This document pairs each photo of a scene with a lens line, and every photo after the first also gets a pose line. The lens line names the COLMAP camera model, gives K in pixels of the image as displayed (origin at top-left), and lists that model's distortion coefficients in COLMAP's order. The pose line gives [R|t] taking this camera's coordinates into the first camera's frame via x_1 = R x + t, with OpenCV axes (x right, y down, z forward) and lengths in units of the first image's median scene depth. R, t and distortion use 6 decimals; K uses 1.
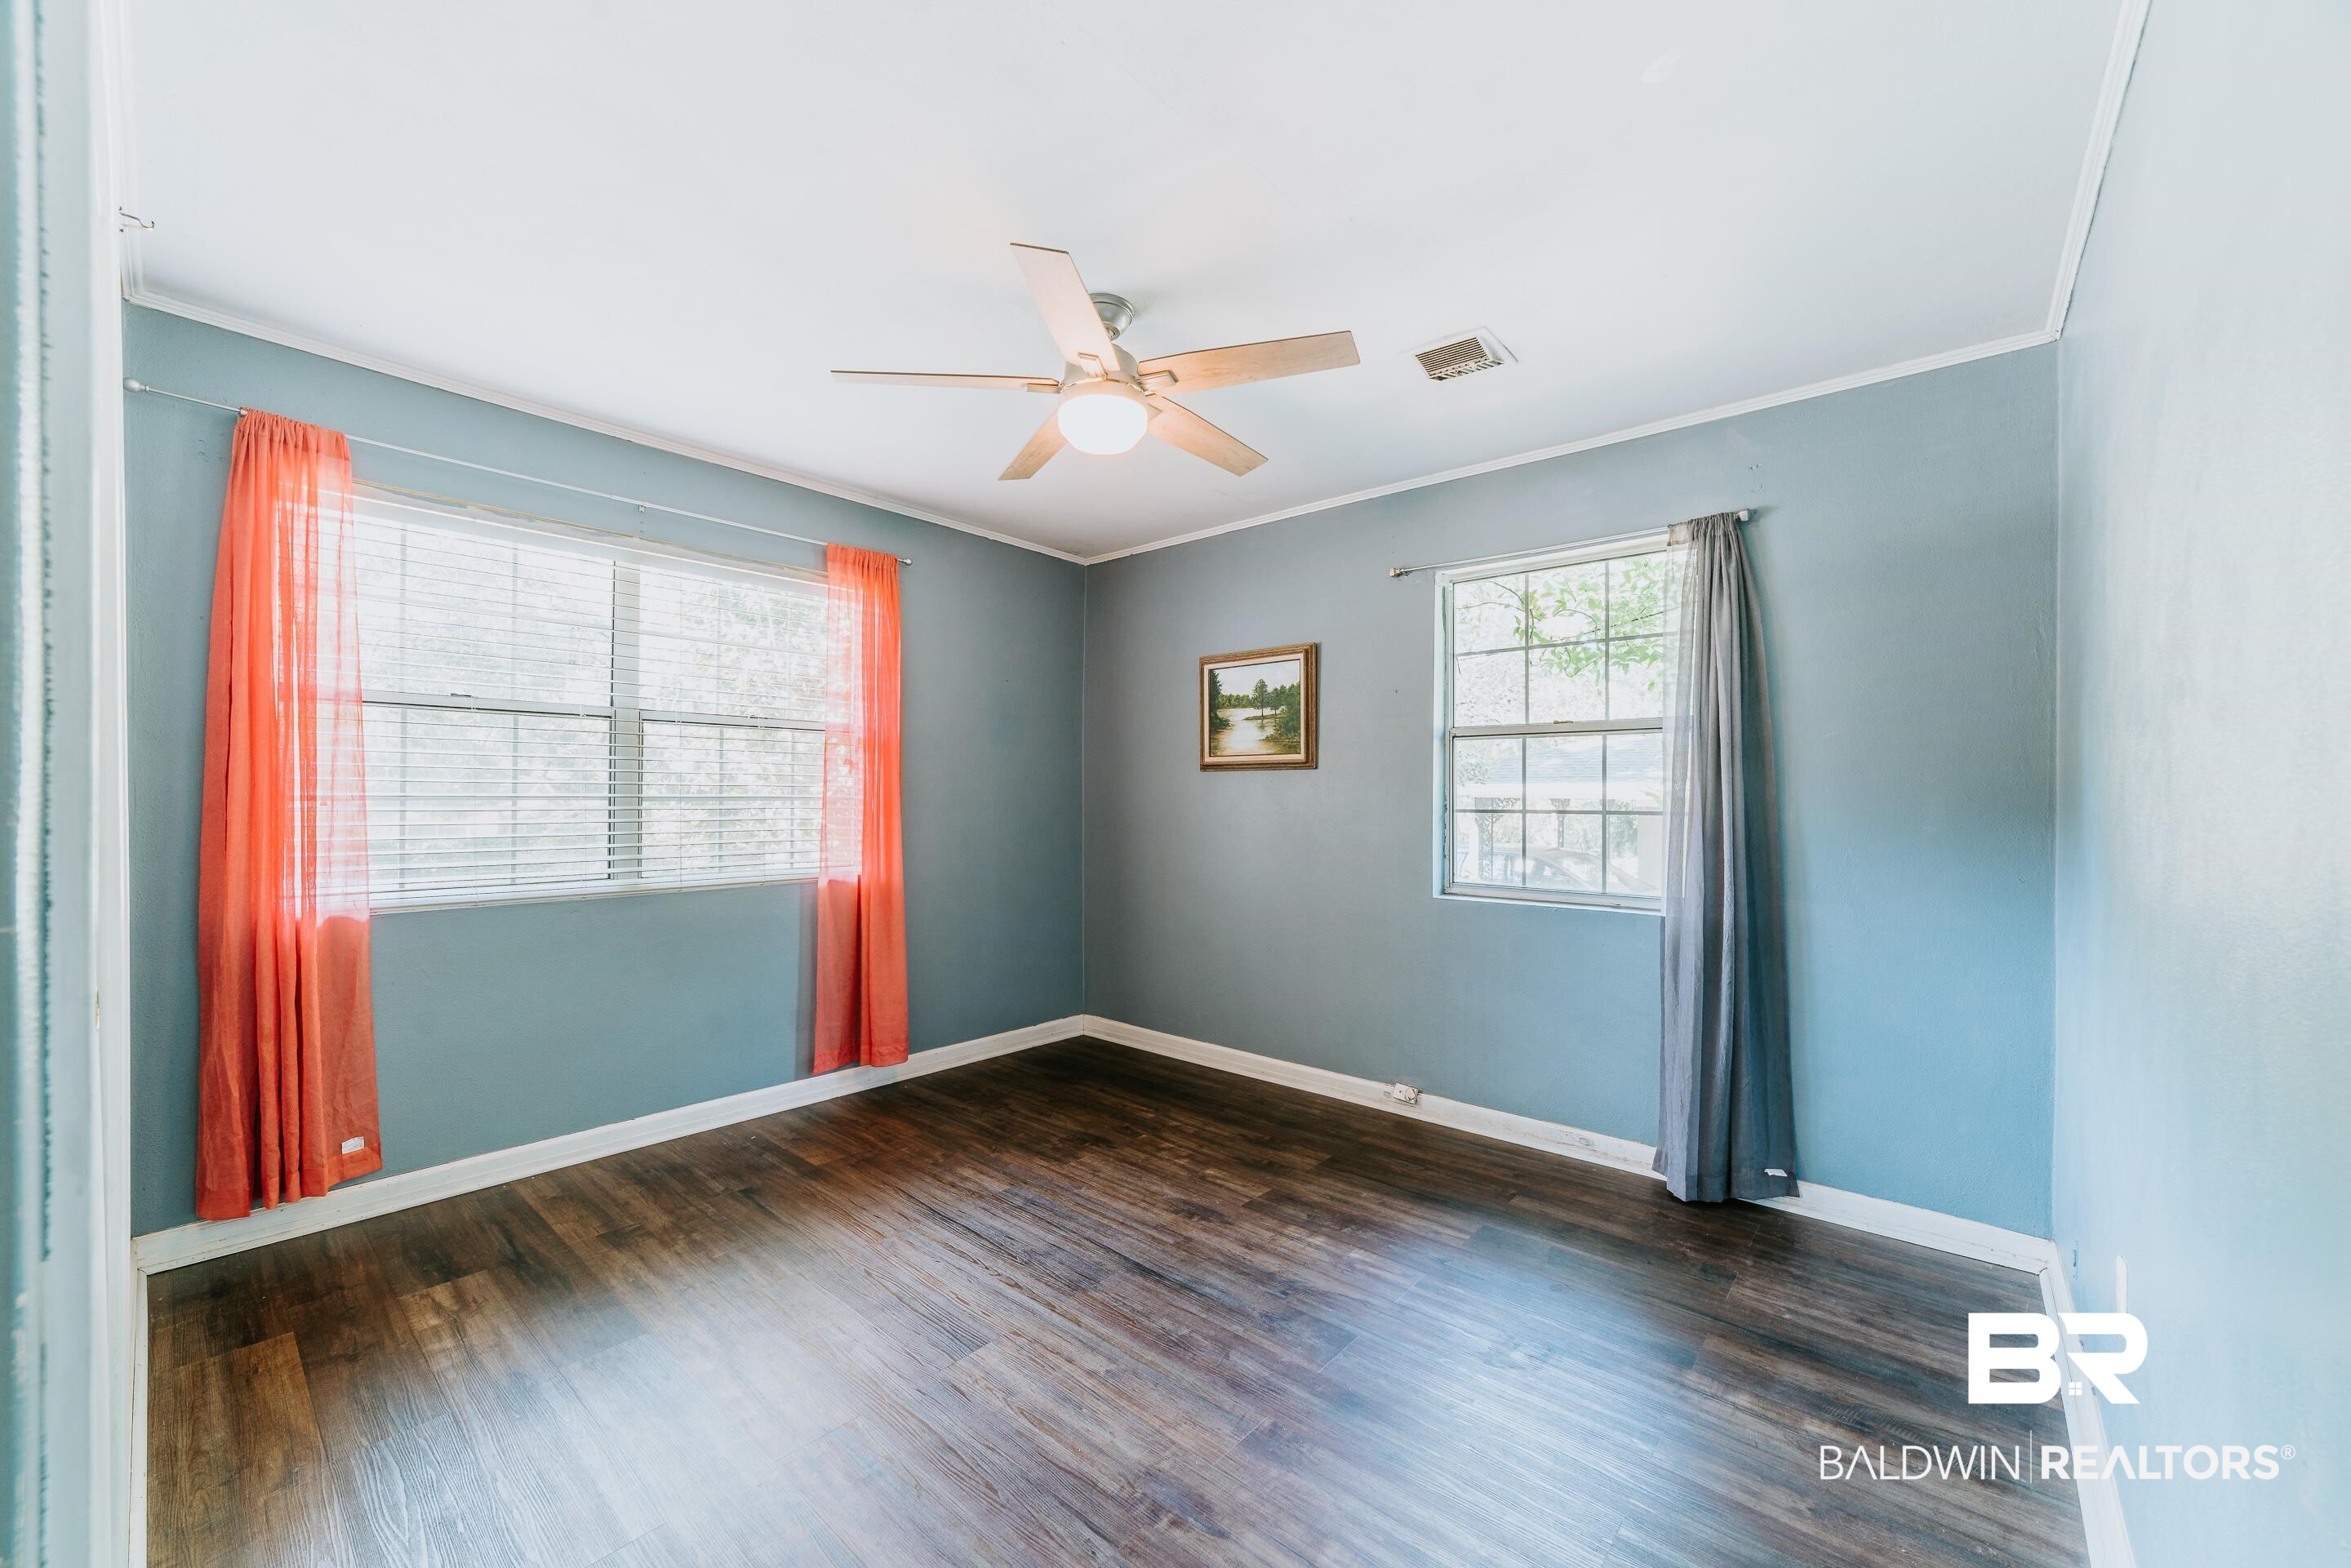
lens RADIAL K [[901.1, 0, 1177.6], [0, 901.1, 793.3], [0, 0, 1]] dist [-0.025822, 0.008948]
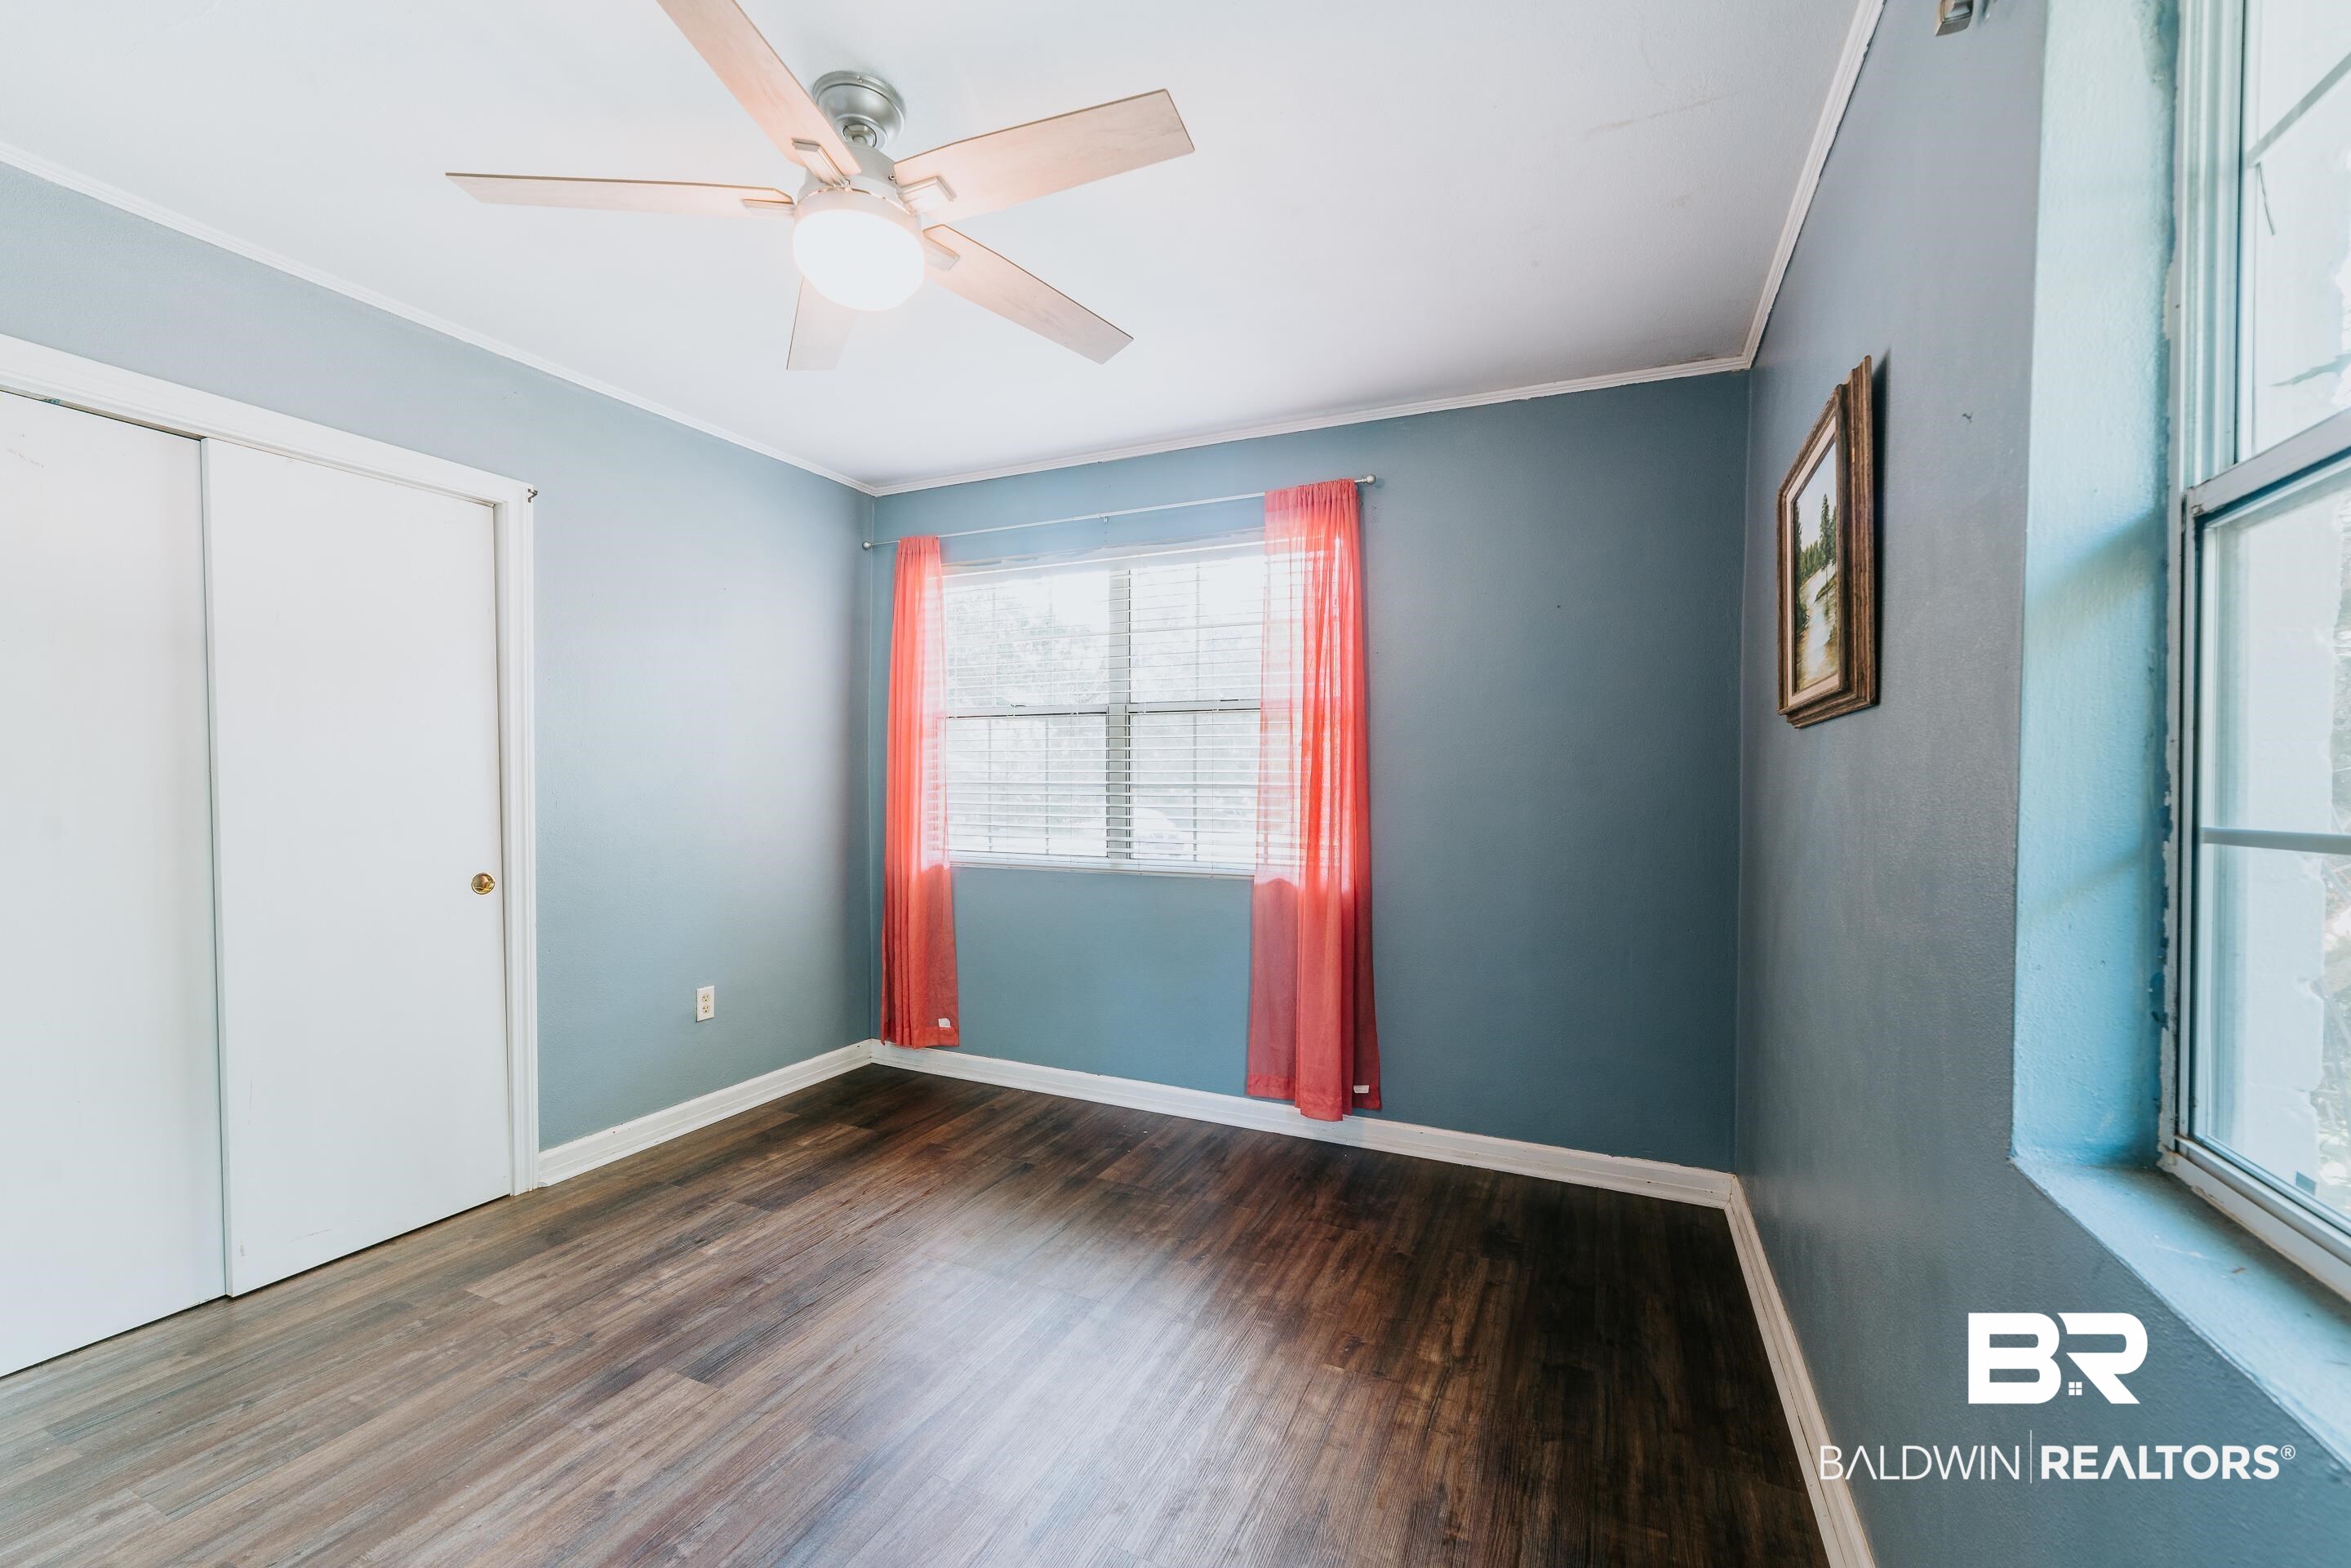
lens RADIAL K [[926.4, 0, 1183.9], [0, 926.4, 796.4], [0, 0, 1]] dist [-0.027258, 0.009539]
pose [[0.285210, 0.008831, -0.958424, 0.499116], [-0.000052, 0.999958, 0.009198, 0.007810], [0.958465, -0.002574, 0.285199, 0.743695]]
